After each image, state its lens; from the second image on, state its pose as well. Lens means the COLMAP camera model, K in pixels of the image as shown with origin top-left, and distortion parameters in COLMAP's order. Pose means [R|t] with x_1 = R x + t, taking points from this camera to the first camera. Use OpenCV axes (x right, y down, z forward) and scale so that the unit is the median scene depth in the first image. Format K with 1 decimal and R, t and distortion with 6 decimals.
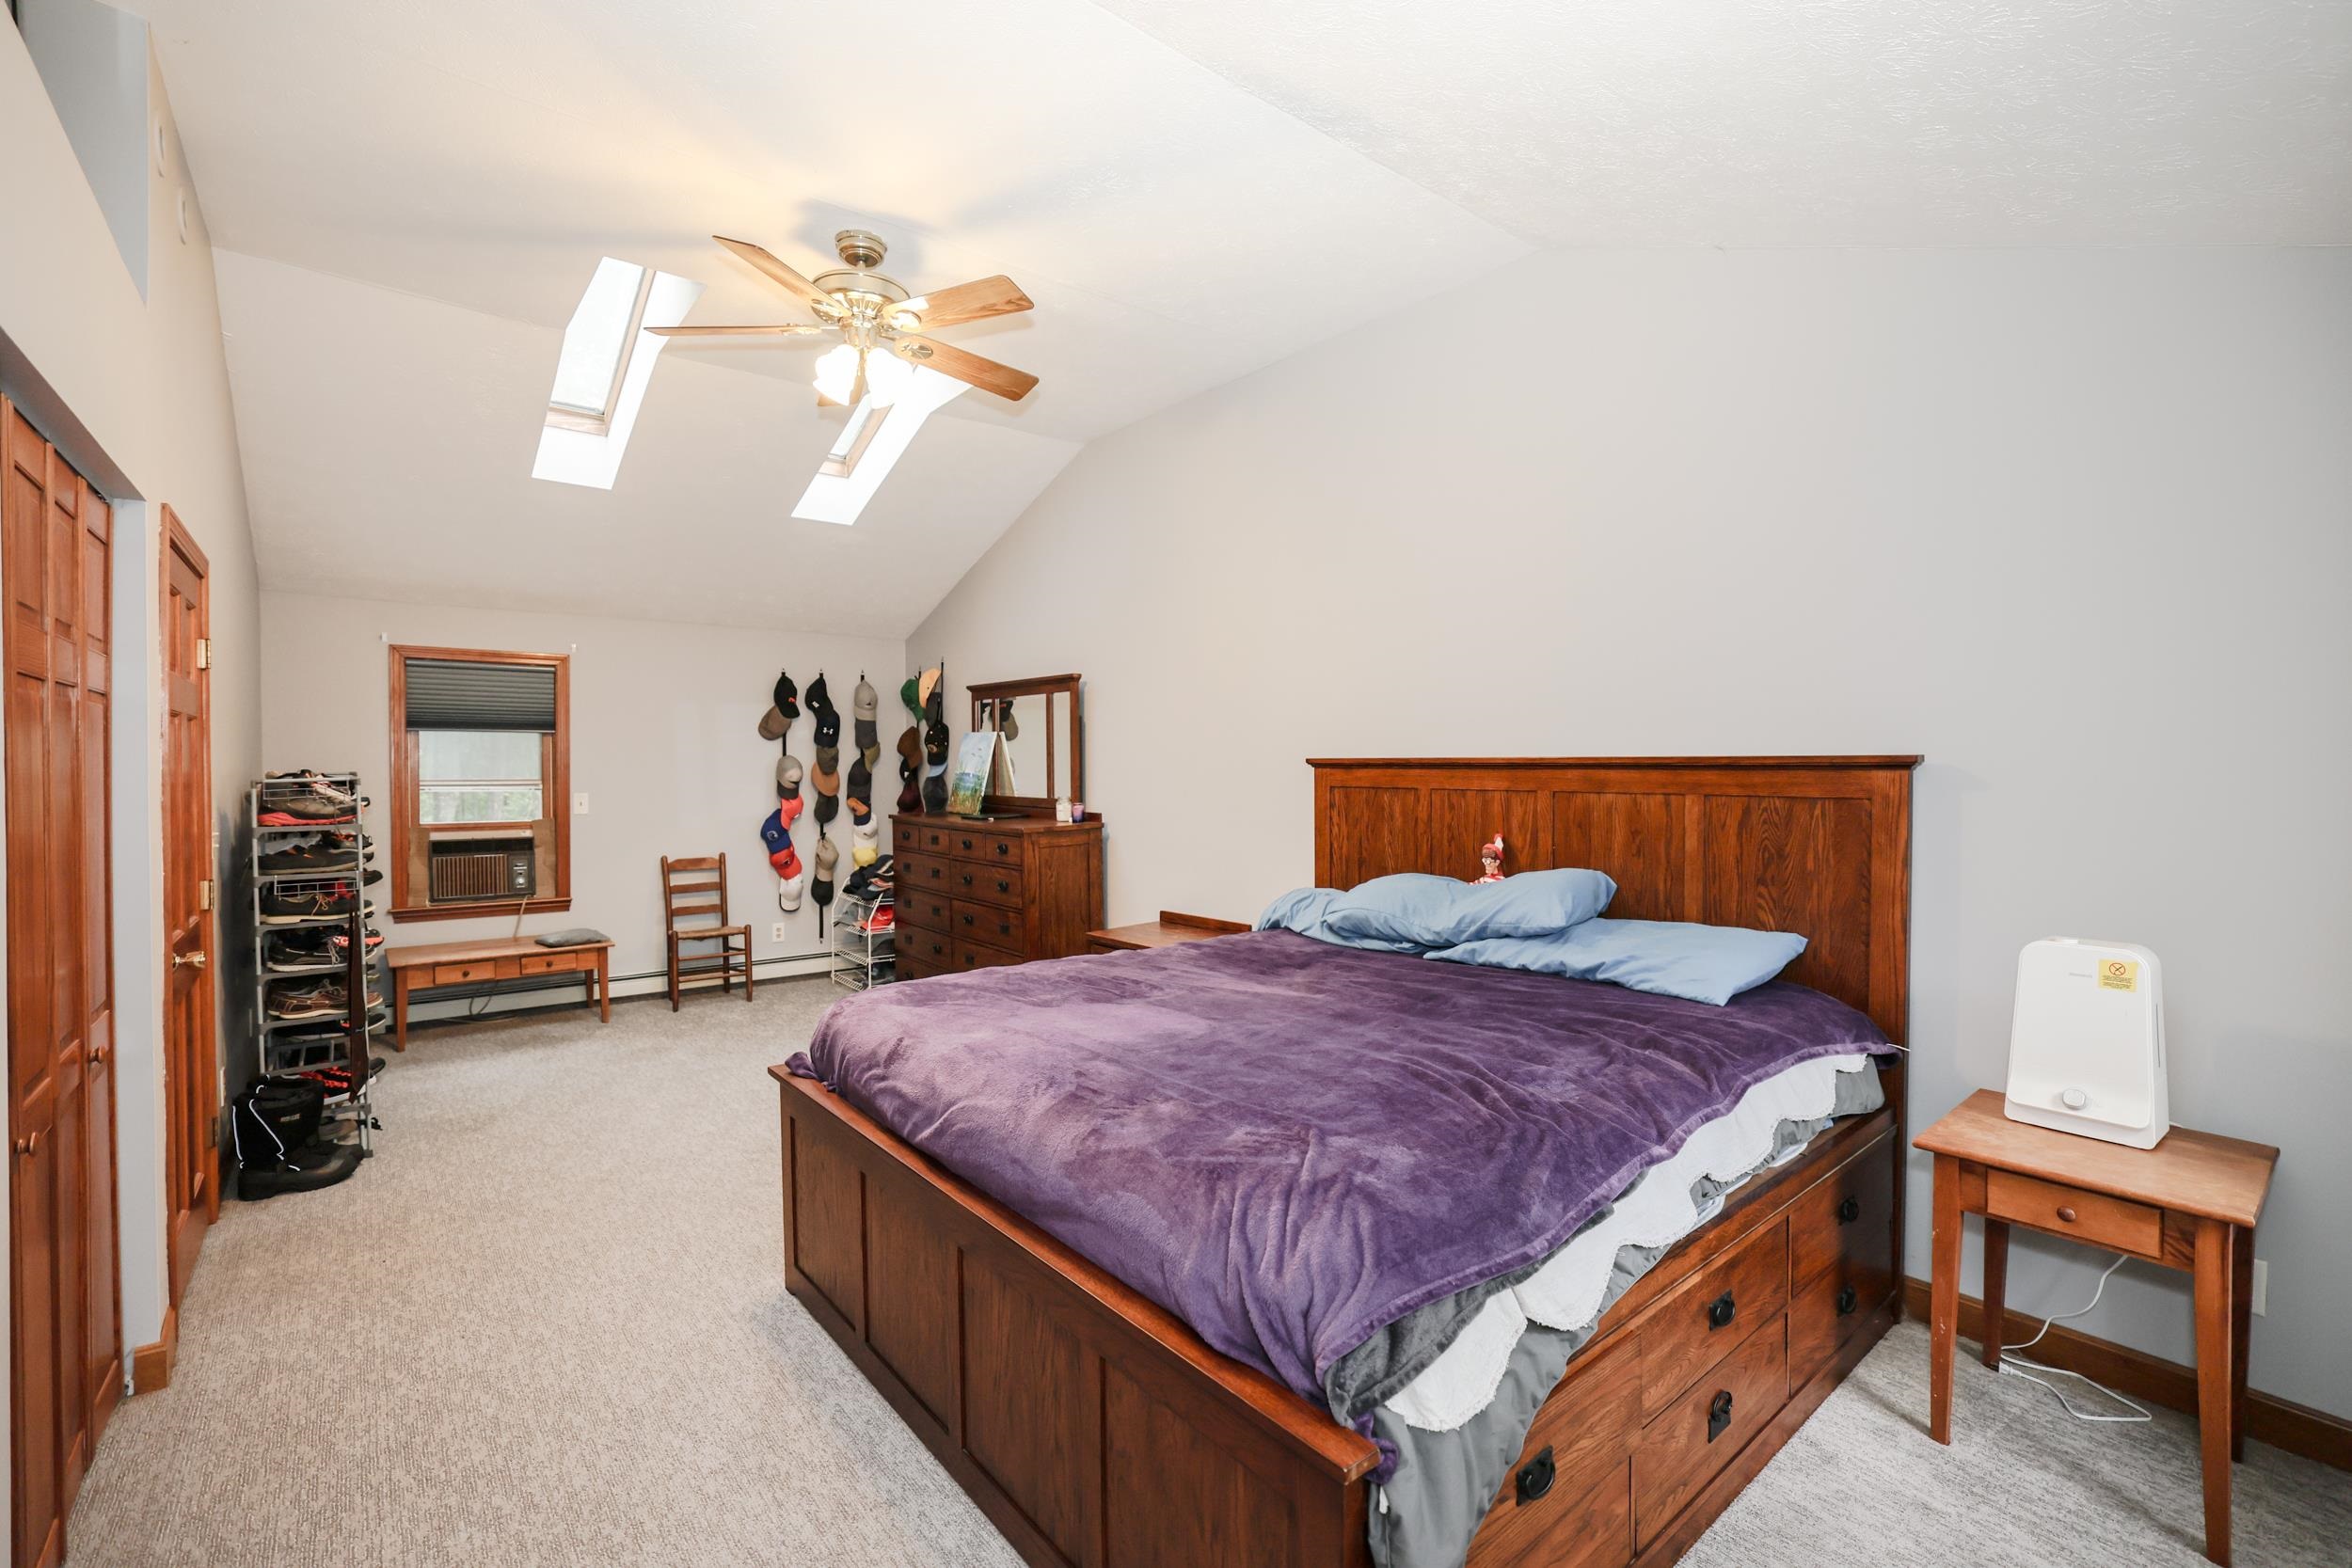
lens RADIAL K [[1020.2, 0, 1176.0], [0, 1020.2, 777.2], [0, 0, 1]] dist [-0.005008, -0.000816]
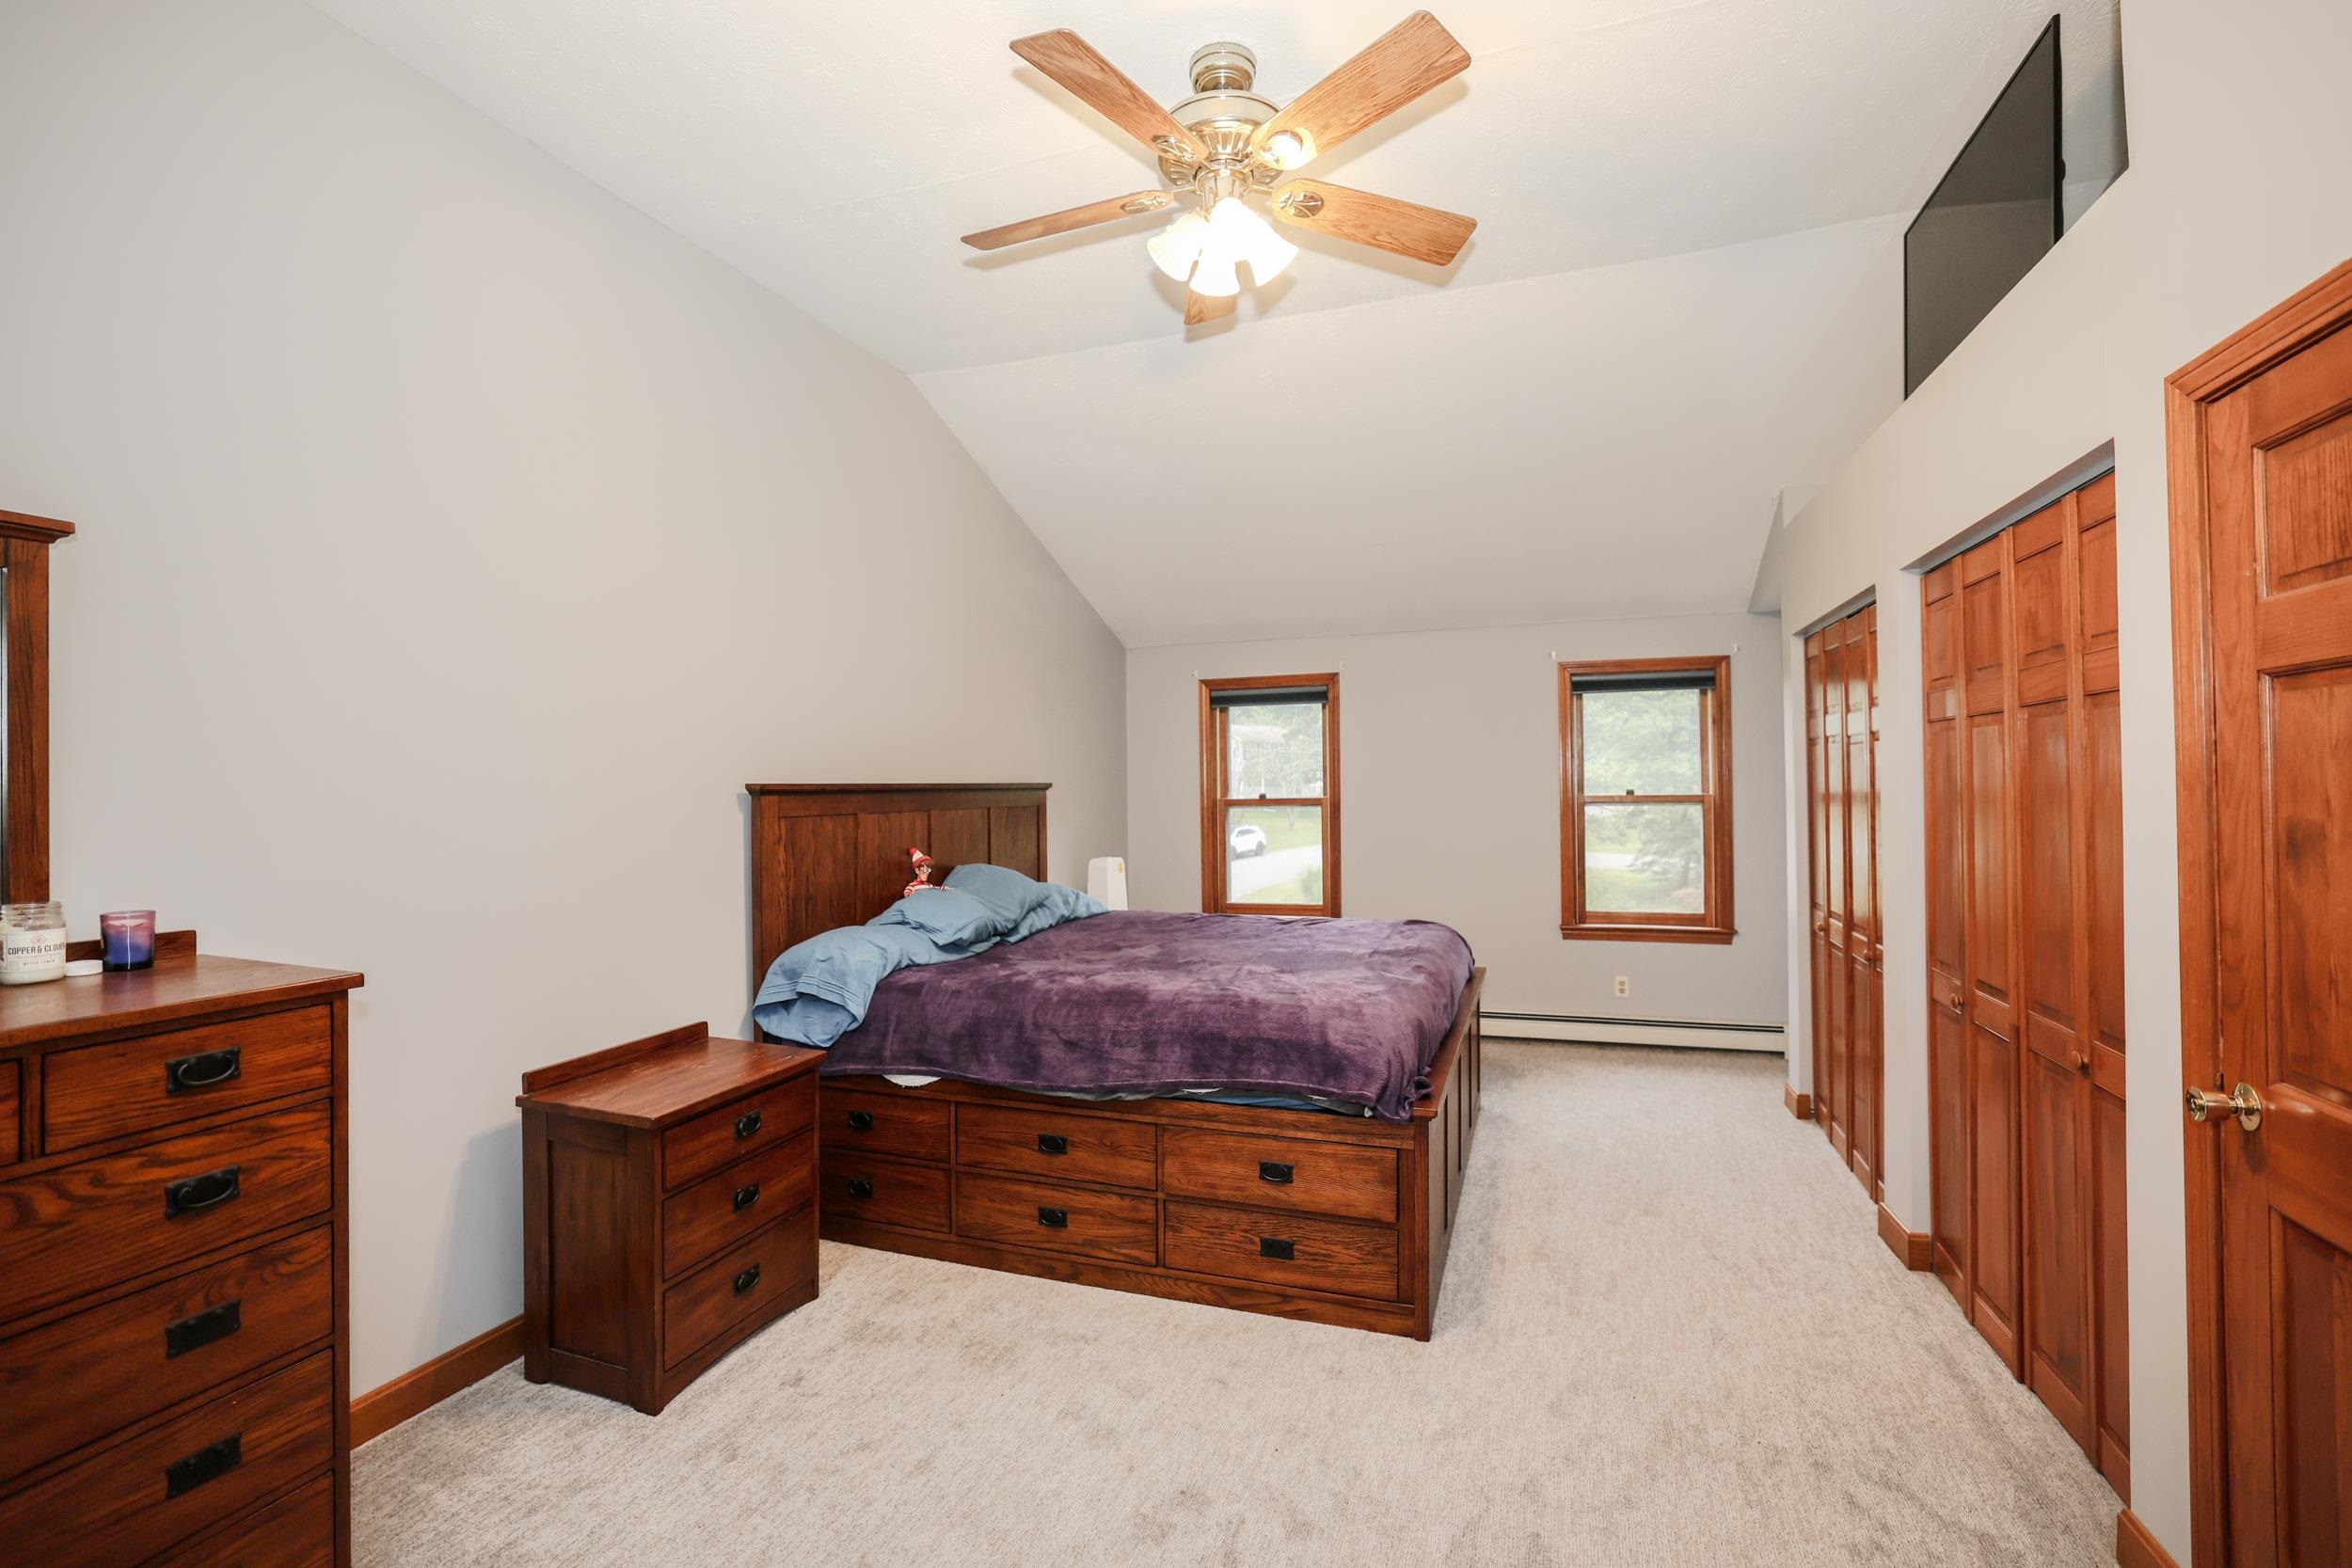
lens RADIAL K [[1020.2, 0, 1173.5], [0, 1020.2, 780.3], [0, 0, 1]] dist [-0.005008, -0.000816]
pose [[-0.503315, 0.008695, 0.864059, -0.756065], [0.019031, 0.999818, 0.001024, -0.016860], [-0.863893, 0.016960, -0.503389, 1.156231]]
